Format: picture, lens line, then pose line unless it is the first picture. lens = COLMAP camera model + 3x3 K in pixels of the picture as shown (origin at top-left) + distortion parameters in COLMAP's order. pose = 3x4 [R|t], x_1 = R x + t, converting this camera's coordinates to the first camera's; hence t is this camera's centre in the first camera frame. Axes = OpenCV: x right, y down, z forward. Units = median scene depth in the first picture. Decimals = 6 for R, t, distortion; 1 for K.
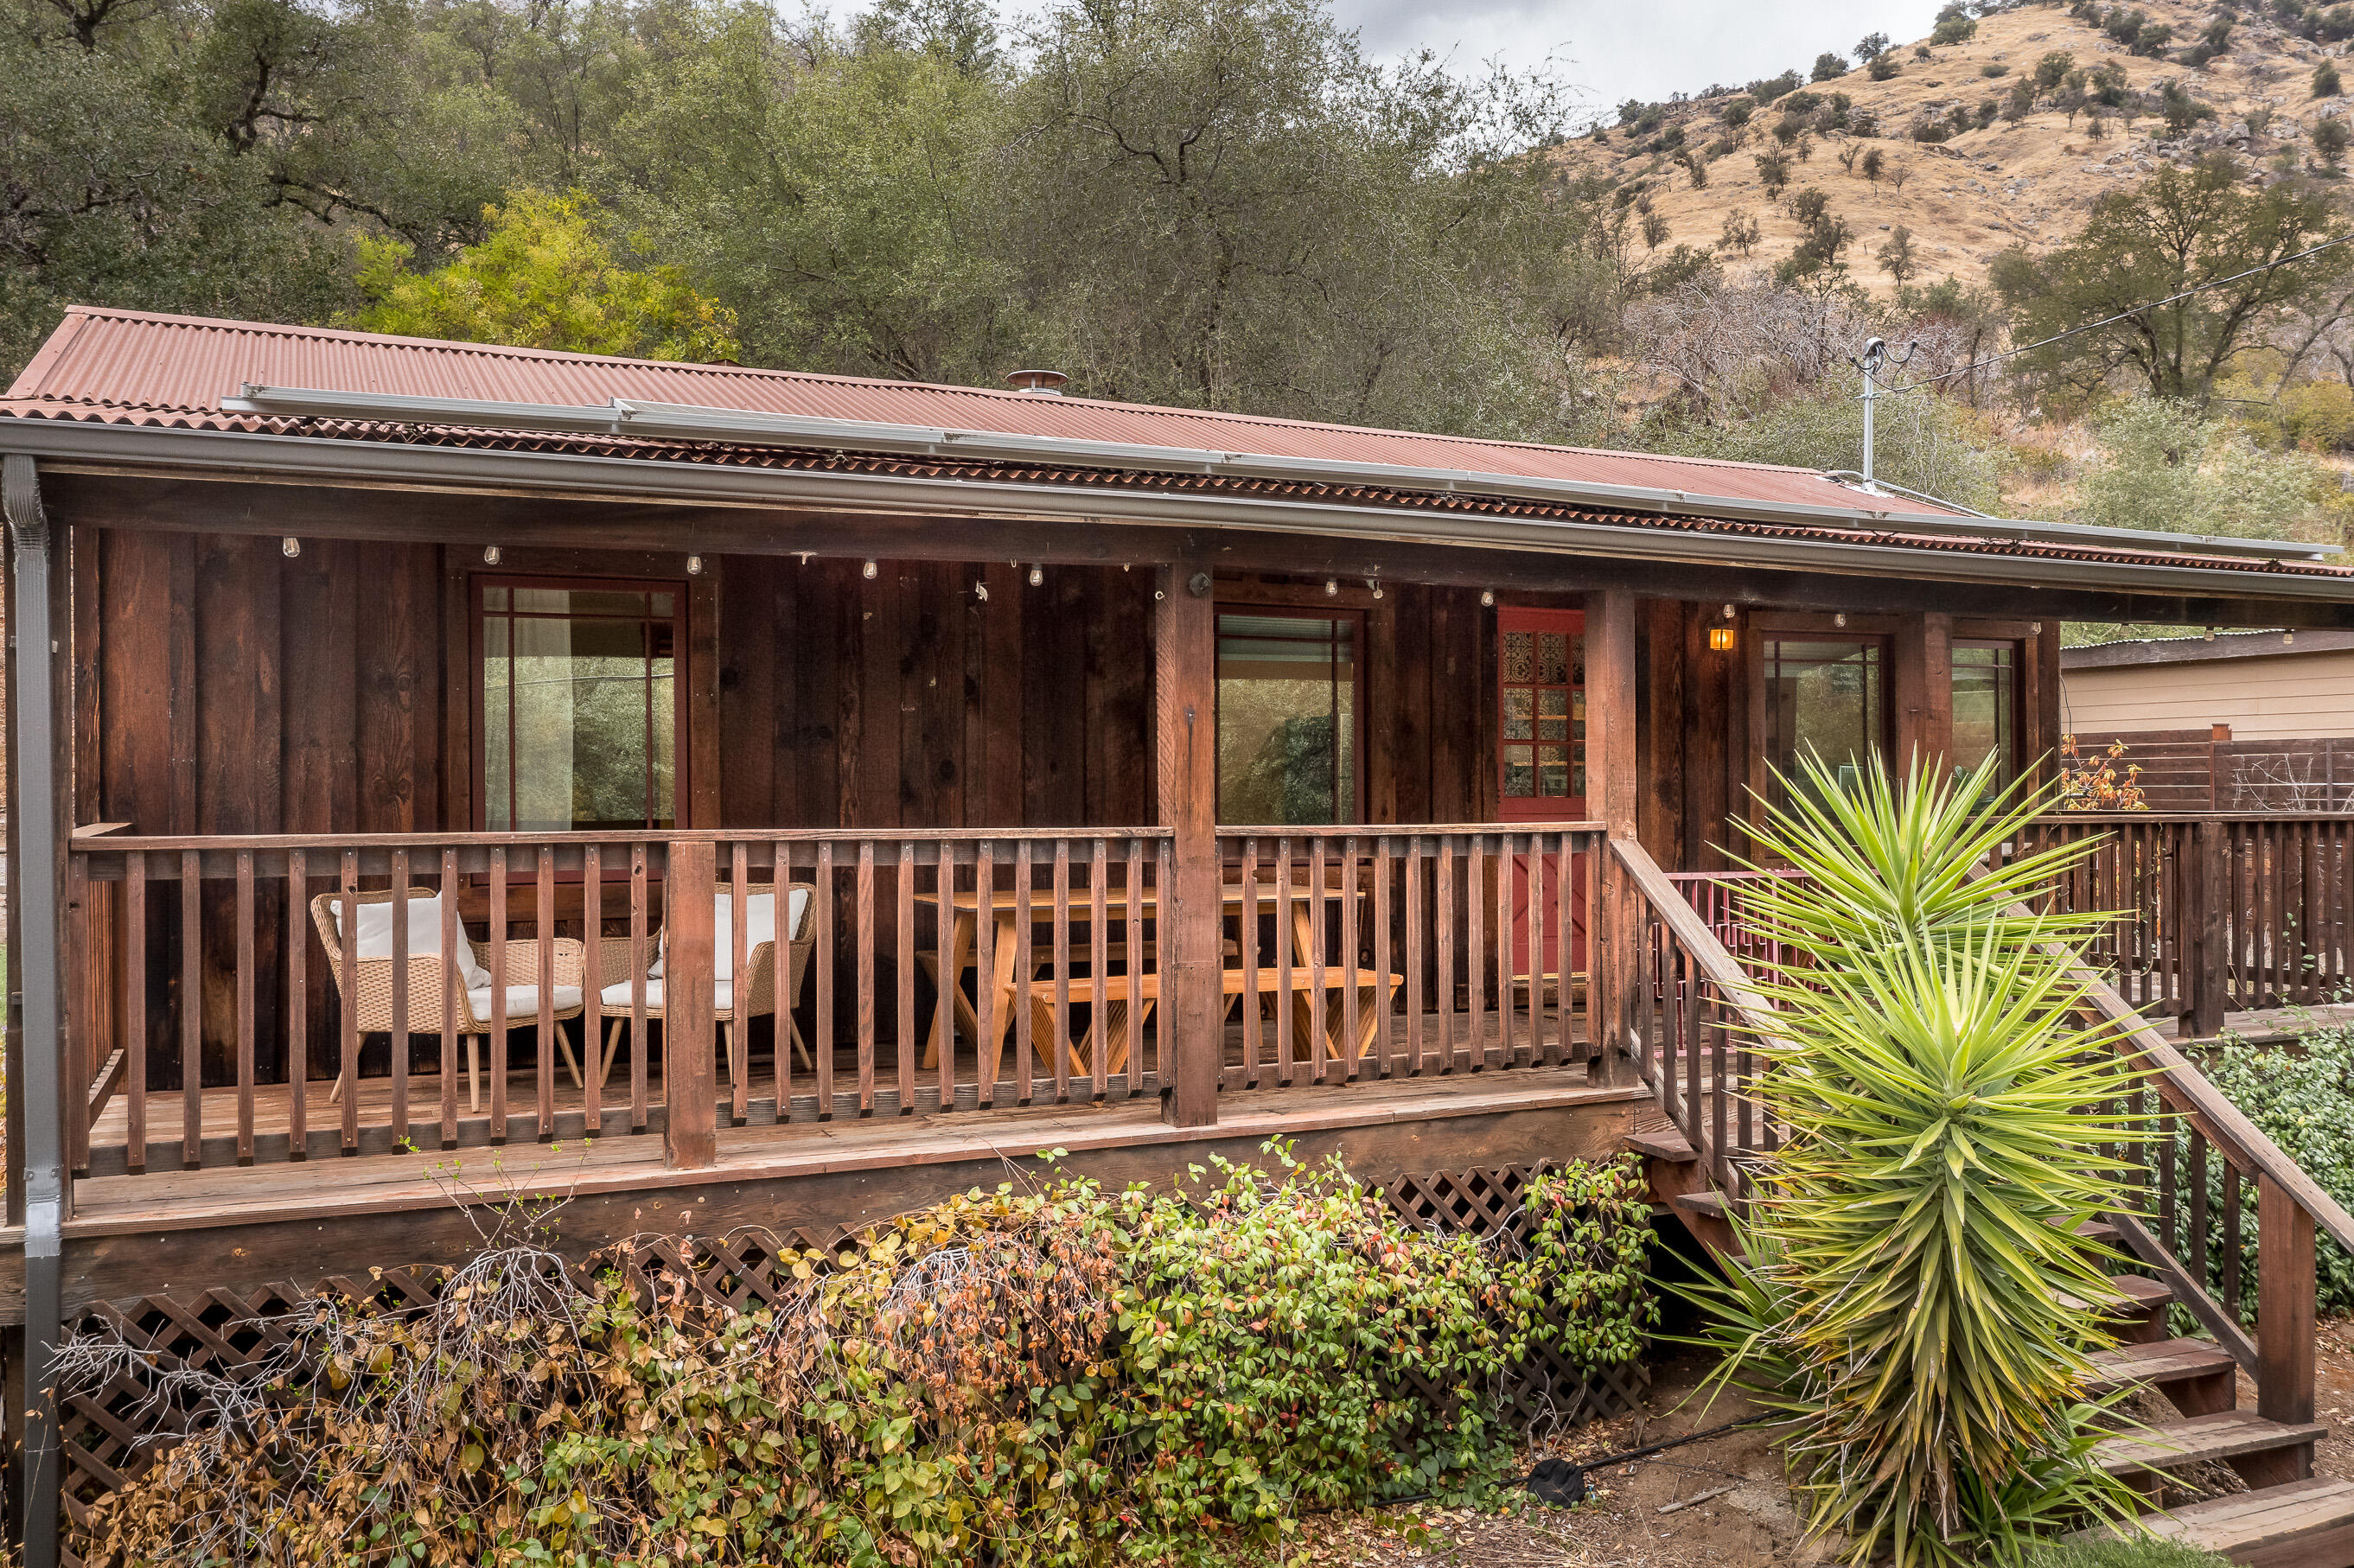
lens RADIAL K [[1873.9, 0, 1177.0], [0, 1873.9, 784.0], [0, 0, 1]] dist [0.001047, -0.006017]
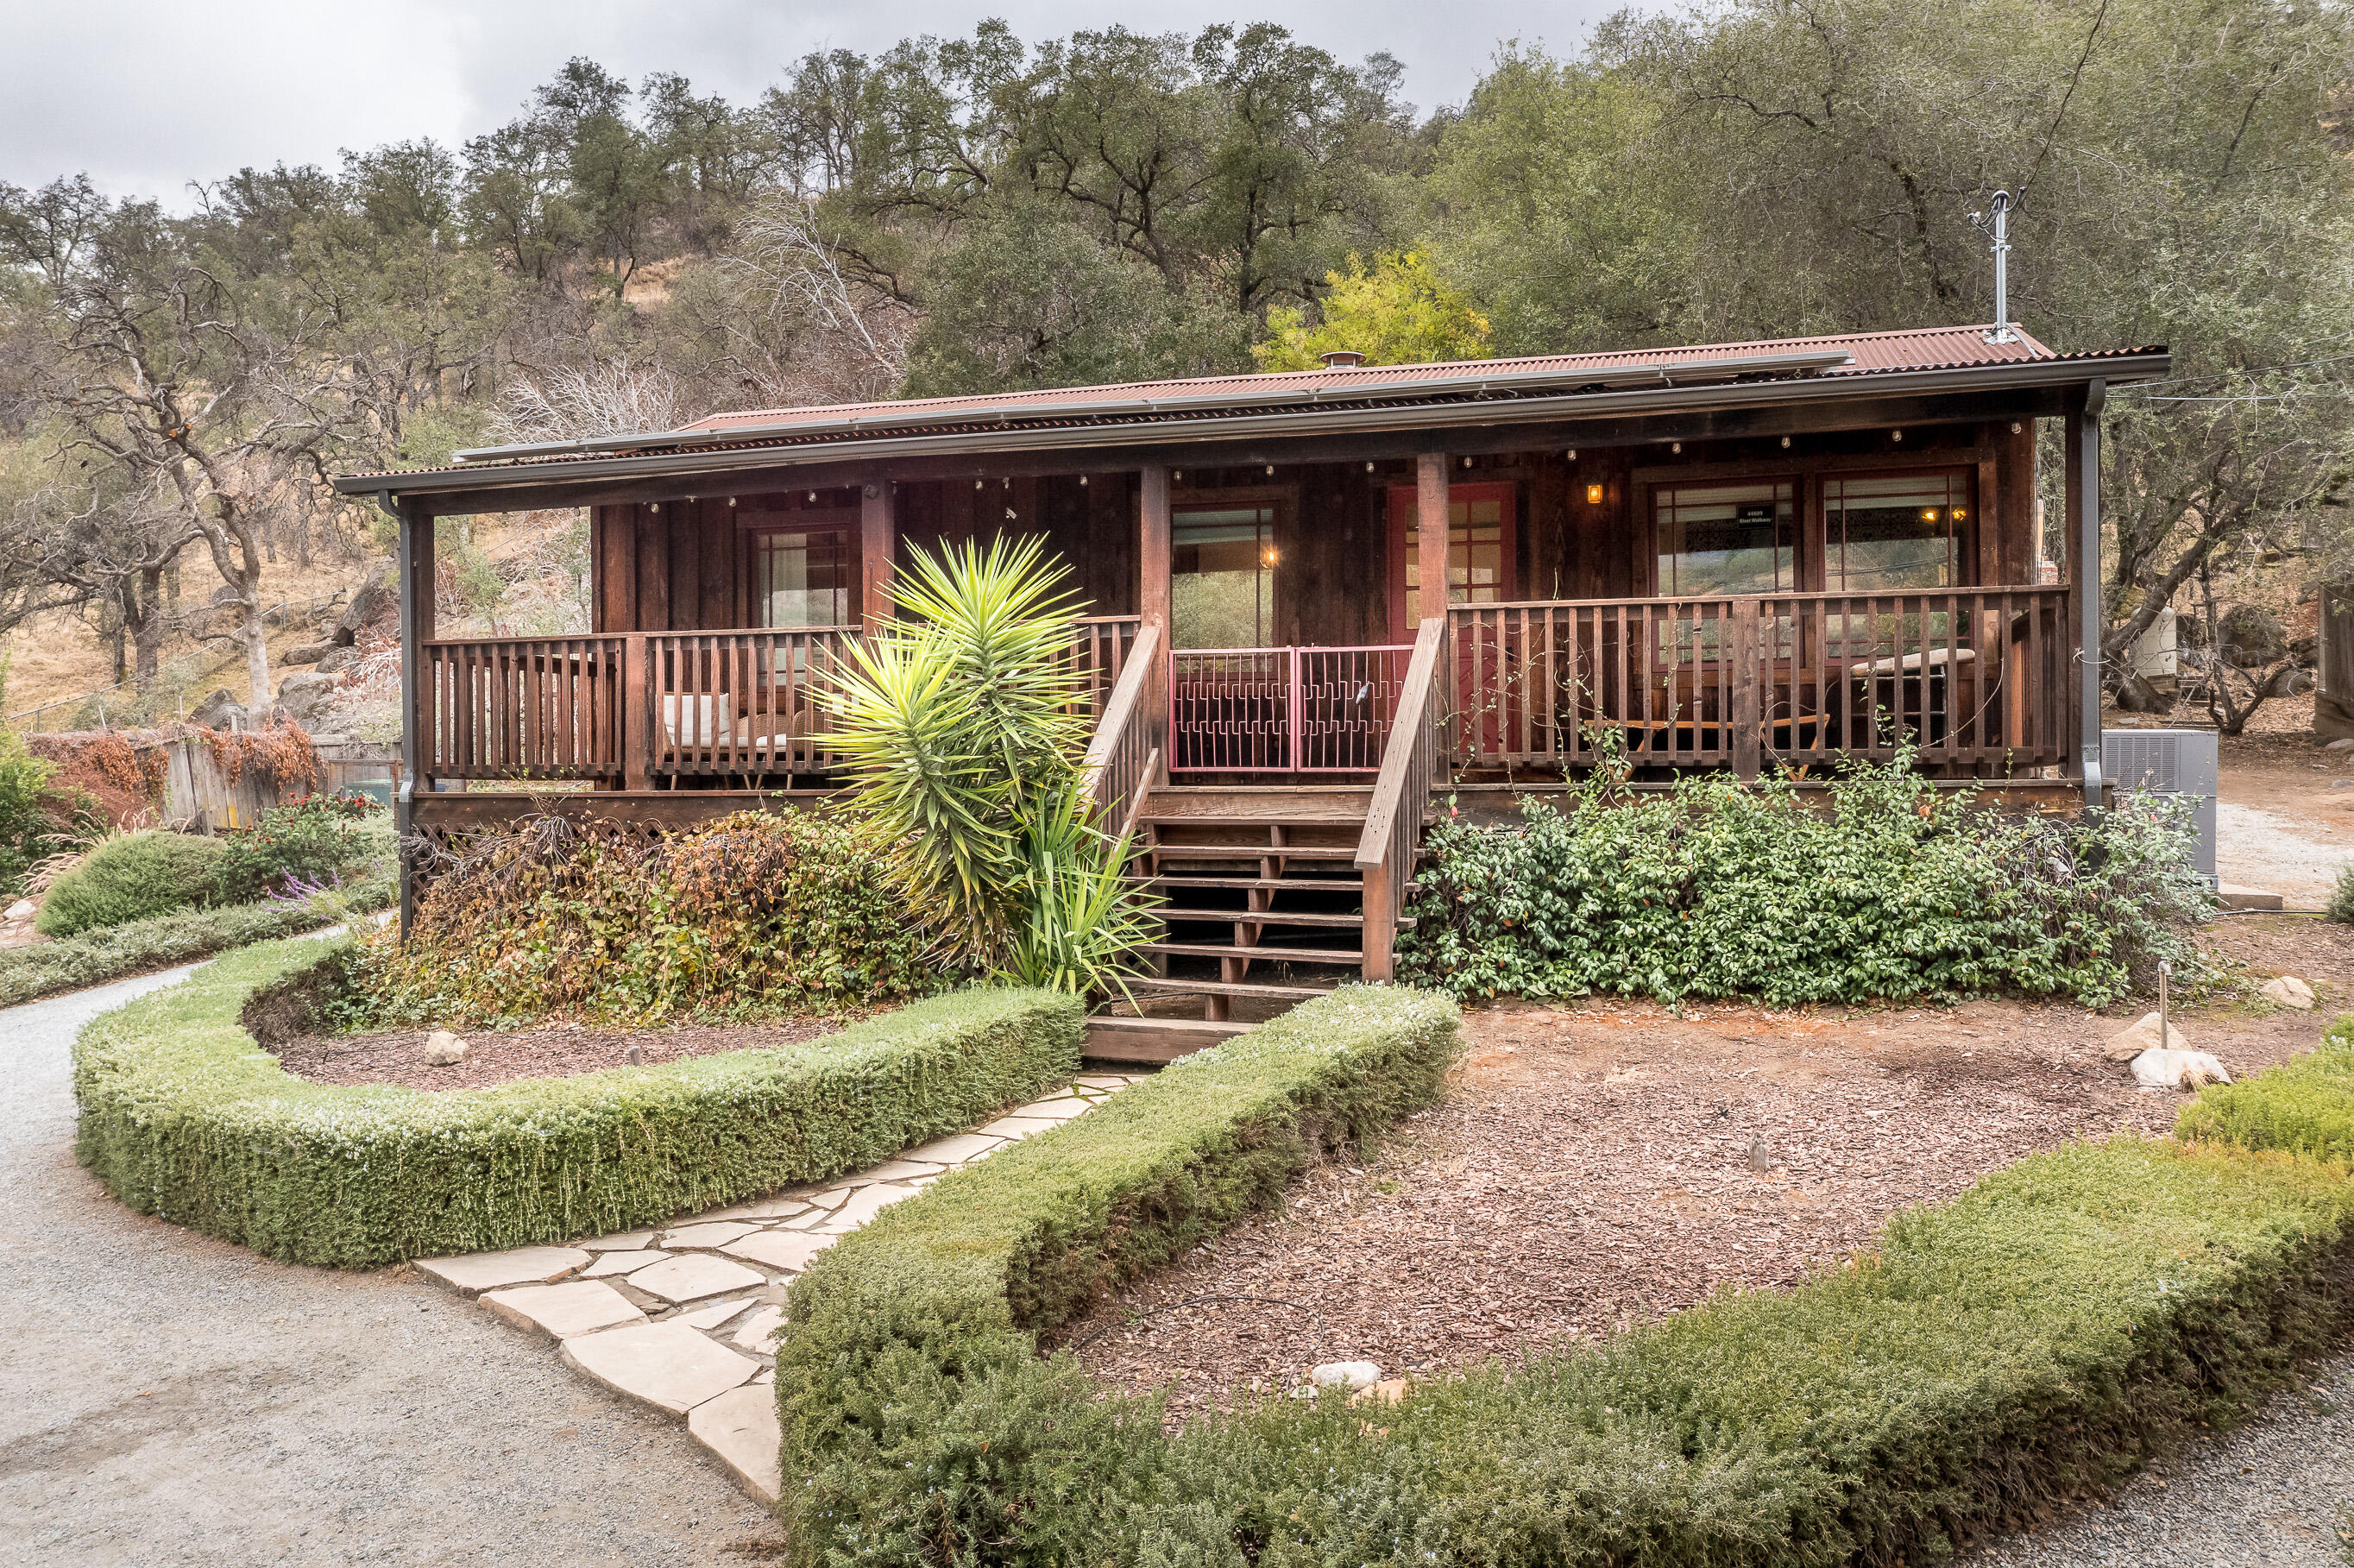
lens RADIAL K [[1874.1, 0, 1177.0], [0, 1874.1, 784.0], [0, 0, 1]] dist [0.001047, -0.006017]
pose [[0.747916, -0.008571, -0.663738, 1.349706], [0.006526, 0.999963, -0.005559, 0.178129], [0.663761, -0.000174, 0.747944, -0.152664]]
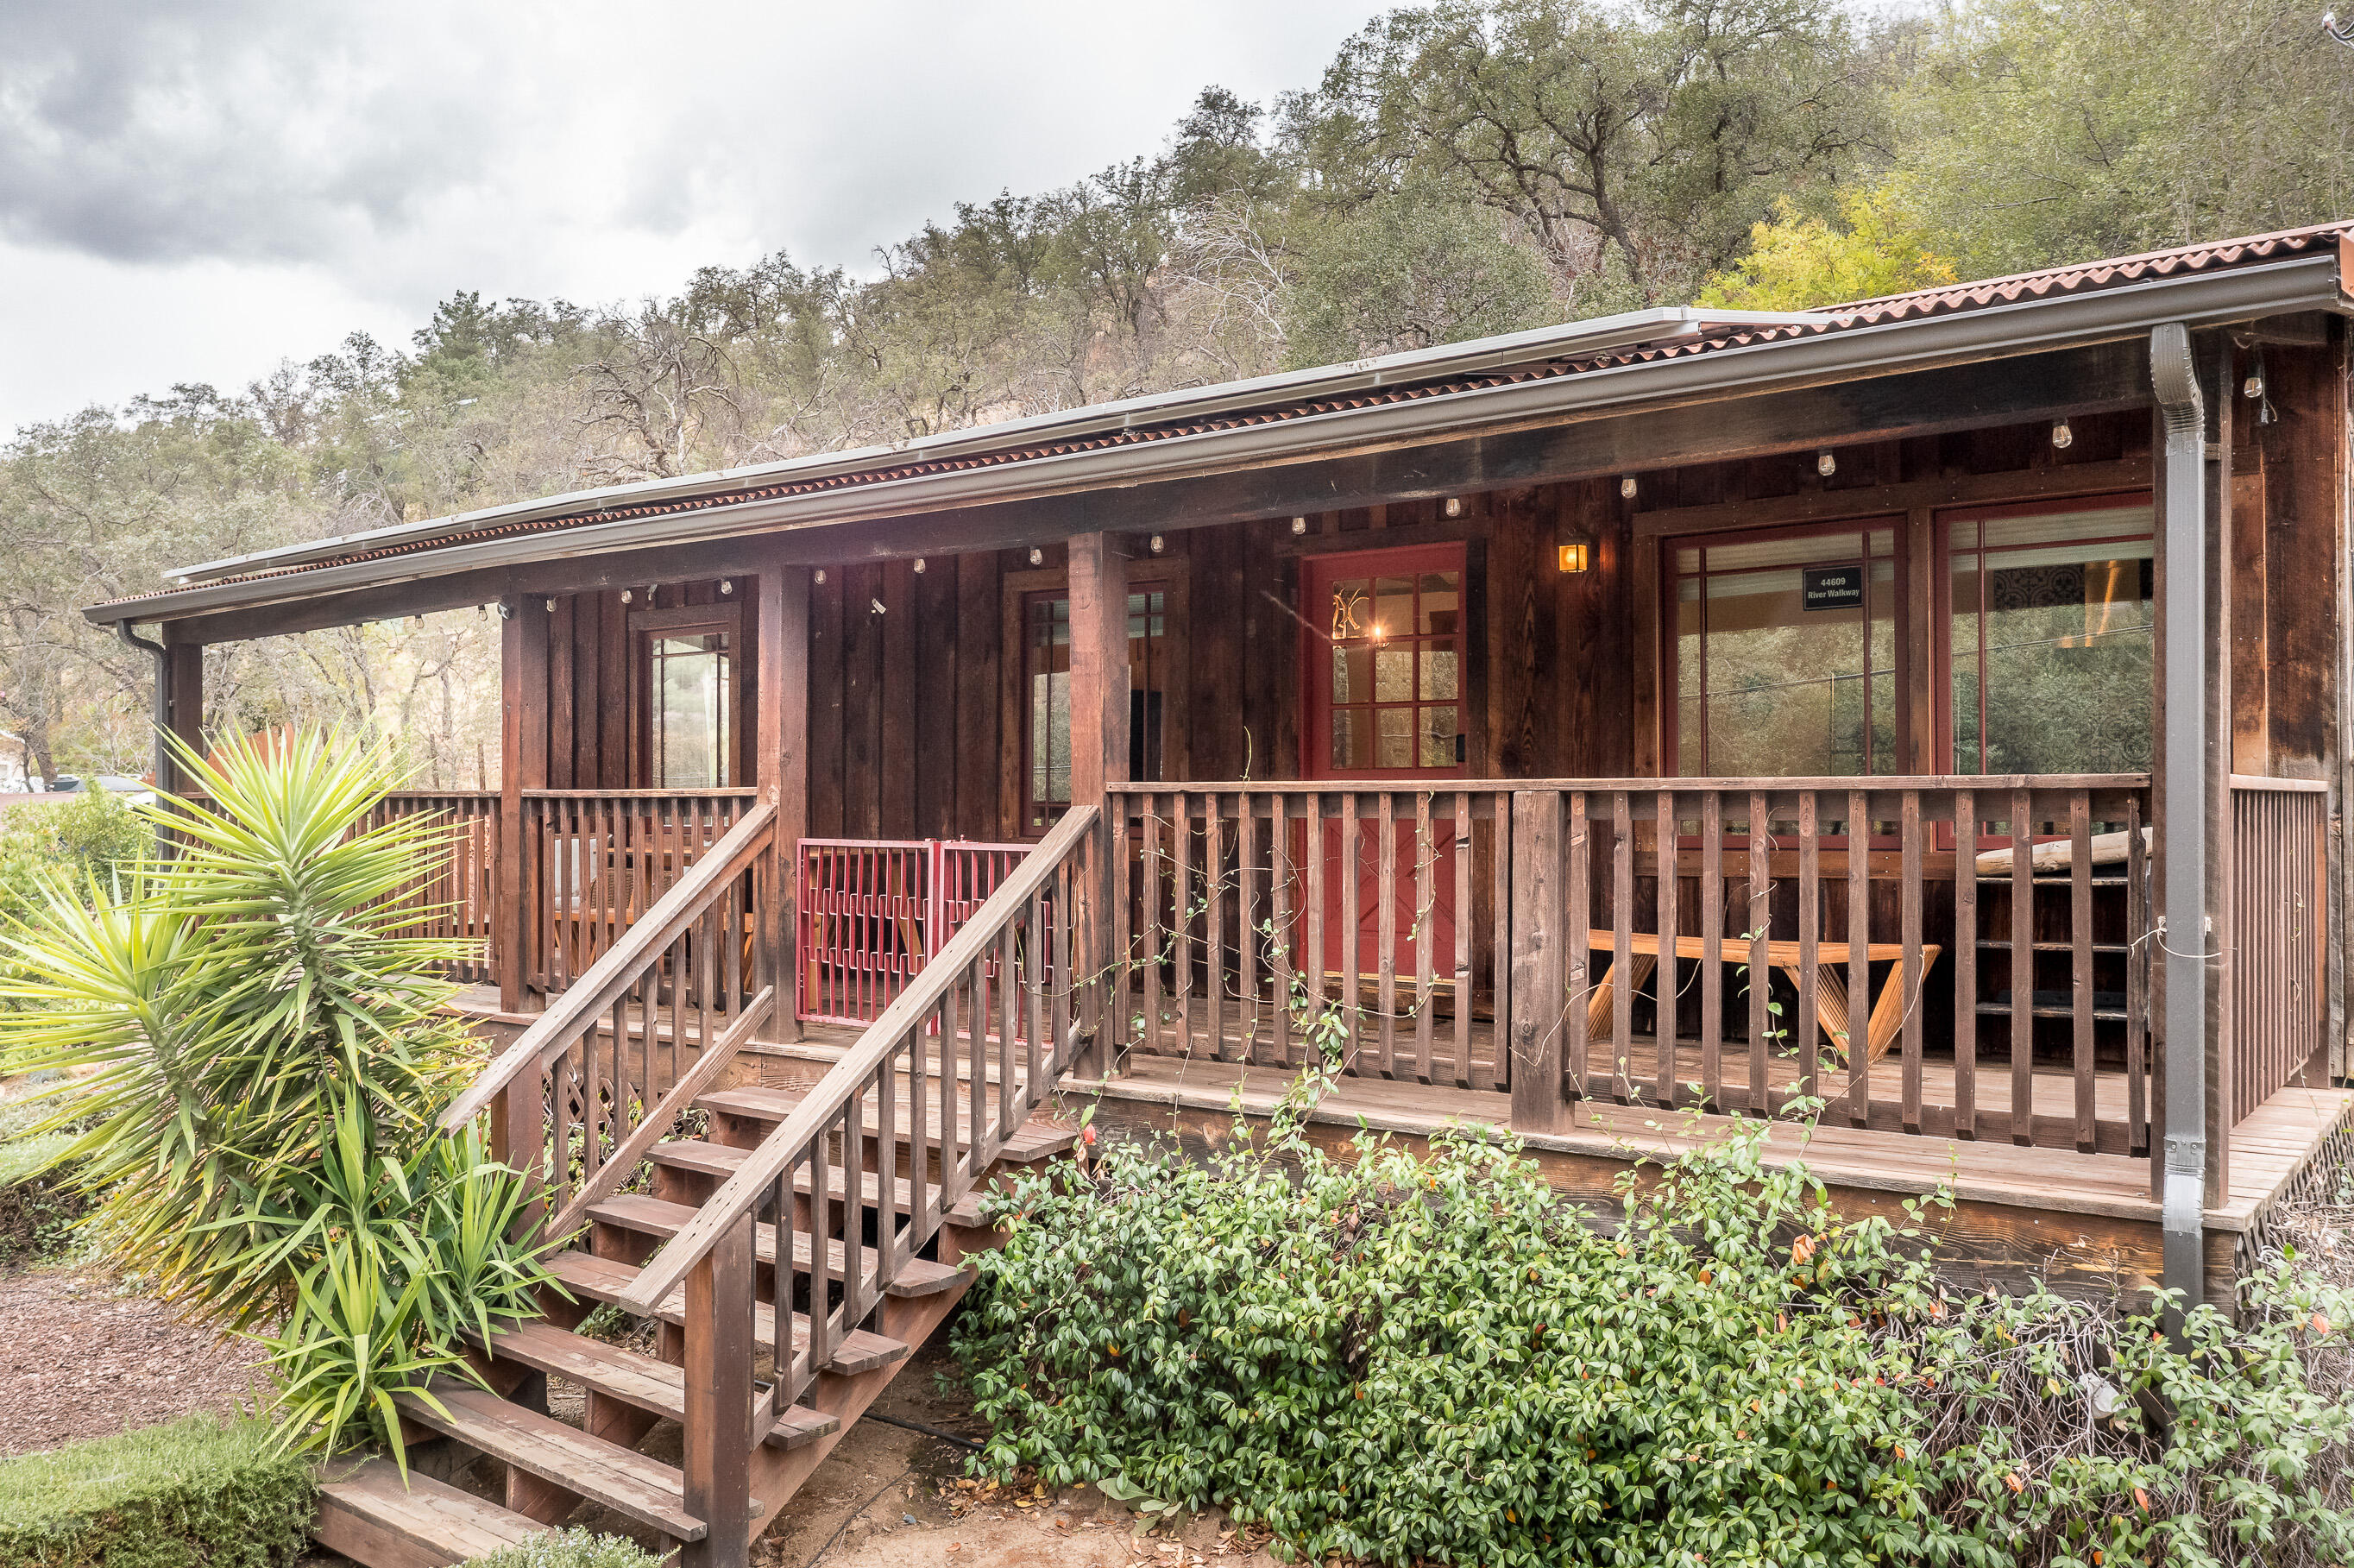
lens RADIAL K [[1874.1, 0, 1177.0], [0, 1874.1, 784.0], [0, 0, 1]] dist [0.001047, -0.006017]
pose [[0.453855, -0.007718, -0.891042, 1.337675], [0.005002, 0.999969, -0.006113, 0.027682], [0.891061, -0.001682, 0.453880, 0.769815]]
